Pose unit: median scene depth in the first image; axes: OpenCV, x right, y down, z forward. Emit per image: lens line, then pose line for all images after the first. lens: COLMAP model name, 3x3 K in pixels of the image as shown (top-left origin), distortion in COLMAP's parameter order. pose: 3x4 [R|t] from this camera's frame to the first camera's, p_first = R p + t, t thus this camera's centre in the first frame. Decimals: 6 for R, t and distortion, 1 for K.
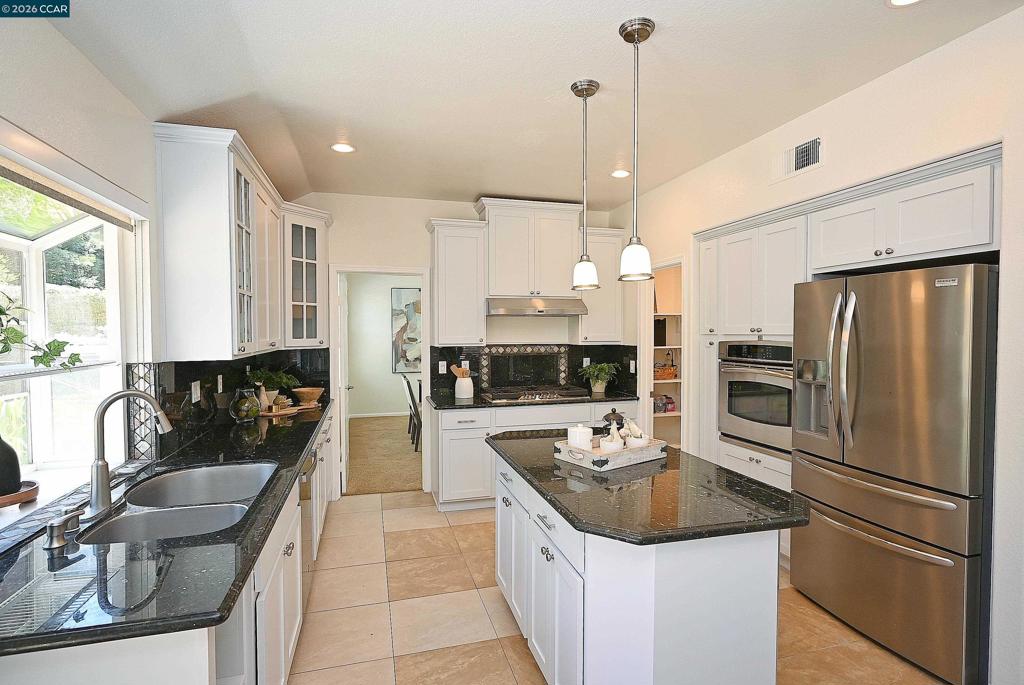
lens RADIAL K [[512.1, 0, 511.3], [0, 512.1, 345.4], [0, 0, 1]] dist [0.001665, -0.000114]
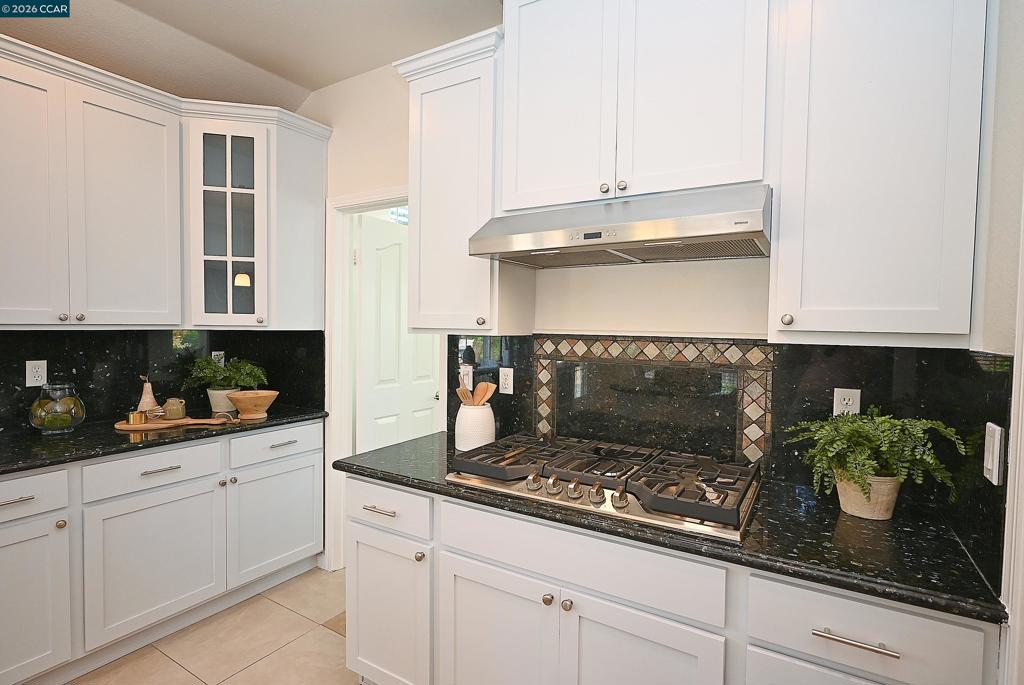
lens RADIAL K [[512.1, 0, 510.4], [0, 512.1, 343.9], [0, 0, 1]] dist [0.001665, -0.000114]
pose [[0.673545, 0.040072, -0.738060, 0.258389], [-0.036732, 0.999110, 0.020725, -0.001255], [0.738233, 0.013151, 0.674417, 0.705417]]
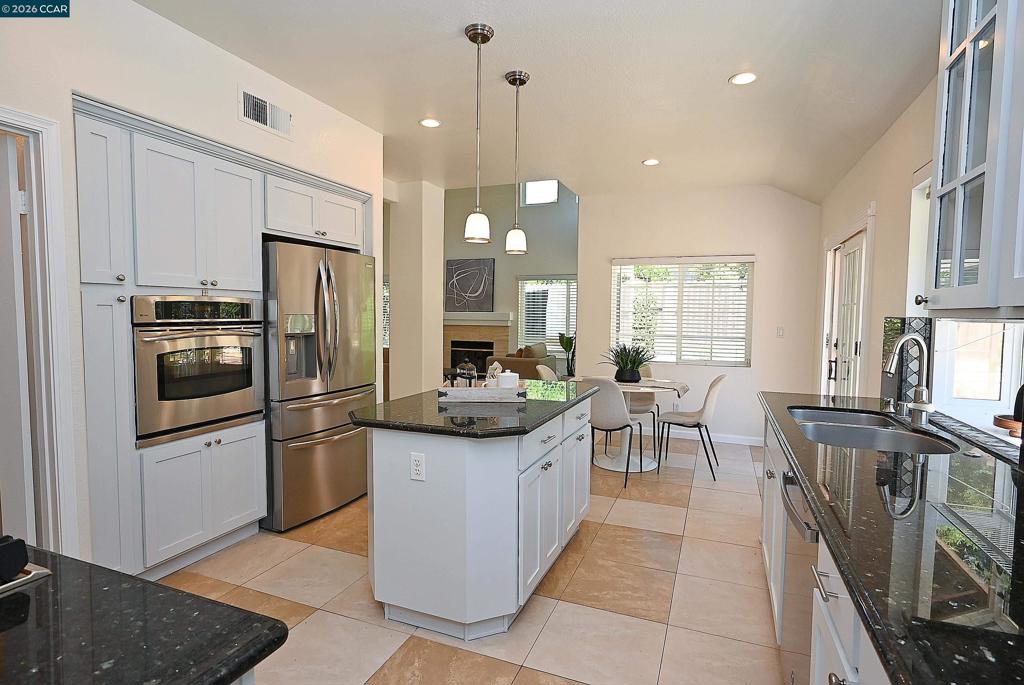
lens RADIAL K [[512.1, 0, 518.5], [0, 512.1, 341.0], [0, 0, 1]] dist [0.001665, -0.000114]
pose [[-0.797677, -0.041445, 0.601659, -0.283147], [0.006386, 0.997000, 0.077144, 0.001262], [-0.603051, 0.065378, -0.795019, 0.954868]]
